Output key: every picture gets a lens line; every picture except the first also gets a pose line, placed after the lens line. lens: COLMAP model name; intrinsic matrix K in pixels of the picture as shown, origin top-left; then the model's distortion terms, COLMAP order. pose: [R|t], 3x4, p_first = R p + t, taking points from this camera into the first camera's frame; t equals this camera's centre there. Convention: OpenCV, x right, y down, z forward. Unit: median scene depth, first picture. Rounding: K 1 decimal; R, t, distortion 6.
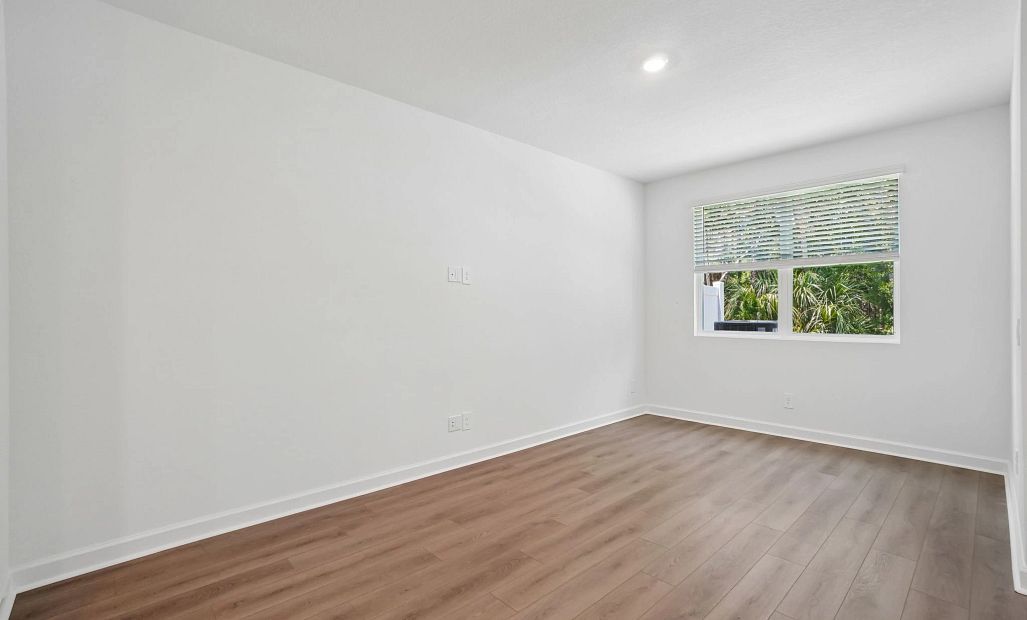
lens RADIAL K [[469.6, 0, 514.8], [0, 469.6, 312.7], [0, 0, 1]] dist [0.006063, 0.003993]
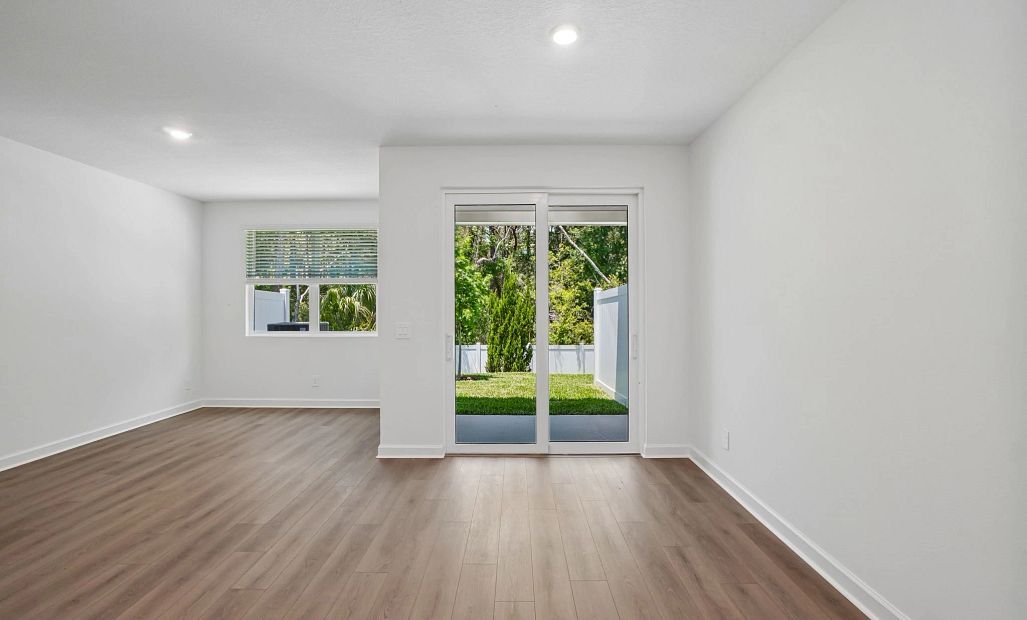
lens RADIAL K [[469.6, 0, 510.0], [0, 469.6, 302.8], [0, 0, 1]] dist [0.006063, 0.003993]
pose [[0.719229, 0.013374, 0.694644, 0.032434], [-0.001948, 0.999850, -0.017232, -0.020342], [-0.694770, 0.011041, 0.719147, -0.419034]]
